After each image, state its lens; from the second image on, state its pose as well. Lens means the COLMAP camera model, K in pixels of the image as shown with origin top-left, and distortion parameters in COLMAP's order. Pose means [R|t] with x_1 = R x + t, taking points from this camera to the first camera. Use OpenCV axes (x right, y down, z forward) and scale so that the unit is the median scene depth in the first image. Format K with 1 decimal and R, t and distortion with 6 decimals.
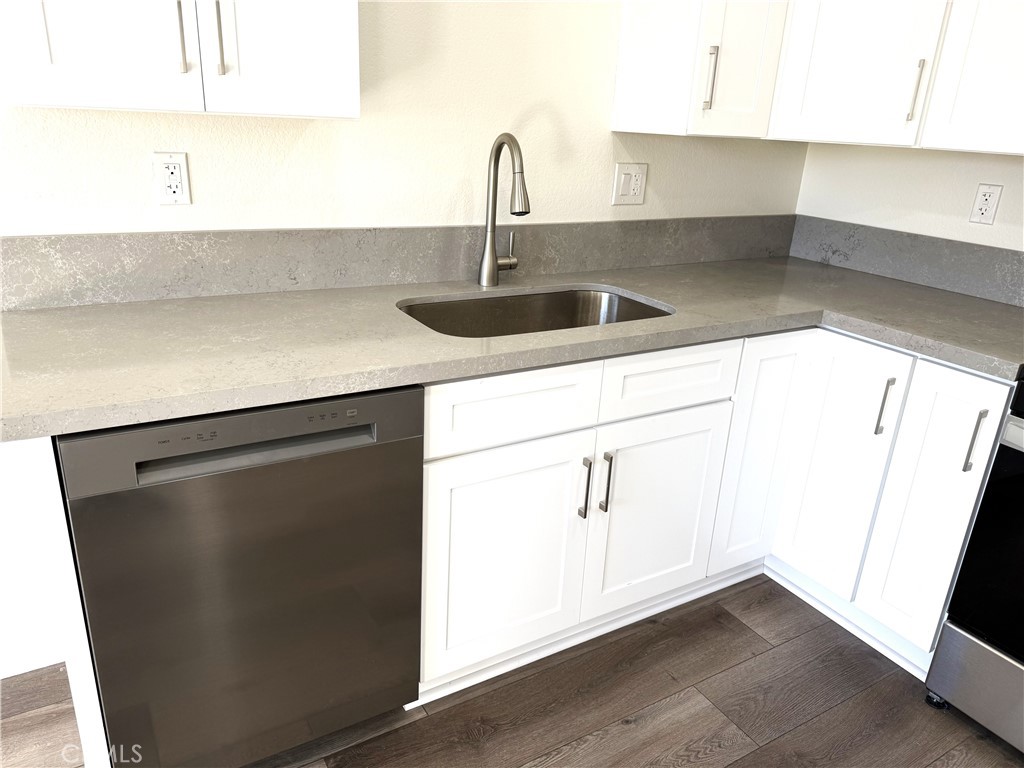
lens RADIAL K [[721.2, 0, 510.0], [0, 721.2, 383.2], [0, 0, 1]] dist [0.080131, -0.092236]
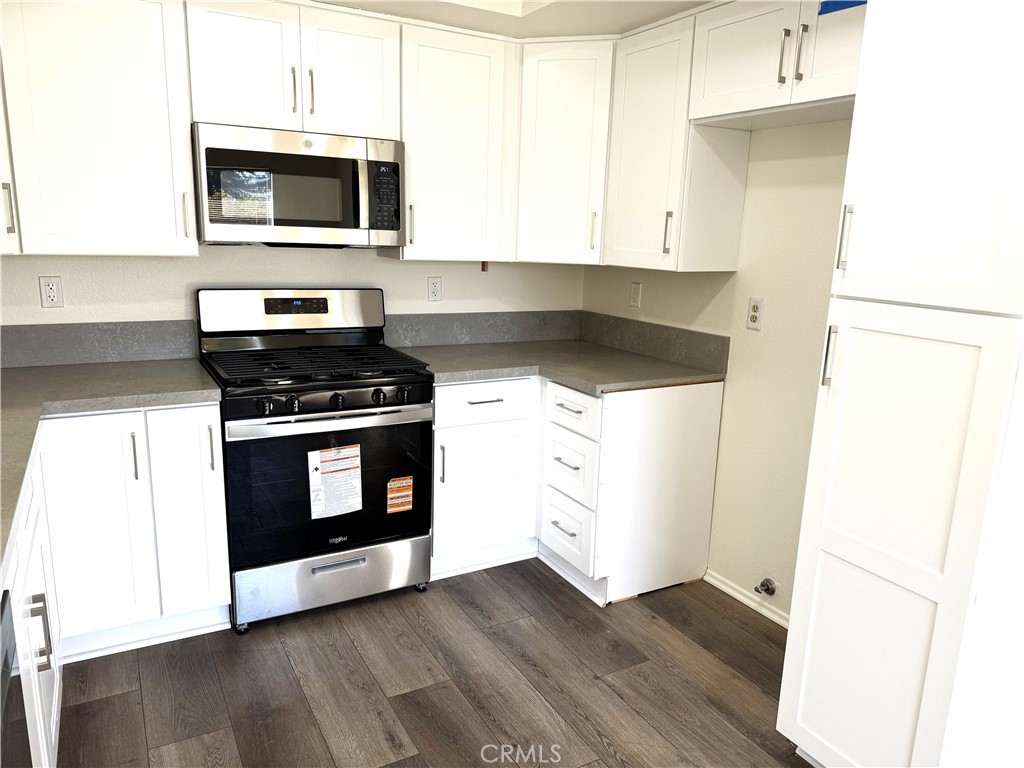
lens RADIAL K [[721.2, 0, 527.5], [0, 721.2, 385.6], [0, 0, 1]] dist [0.080131, -0.092236]
pose [[0.014710, -0.254908, 0.966853, -0.607177], [0.312804, 0.919596, 0.237690, -0.153136], [-0.949704, 0.298939, 0.093263, 0.188132]]
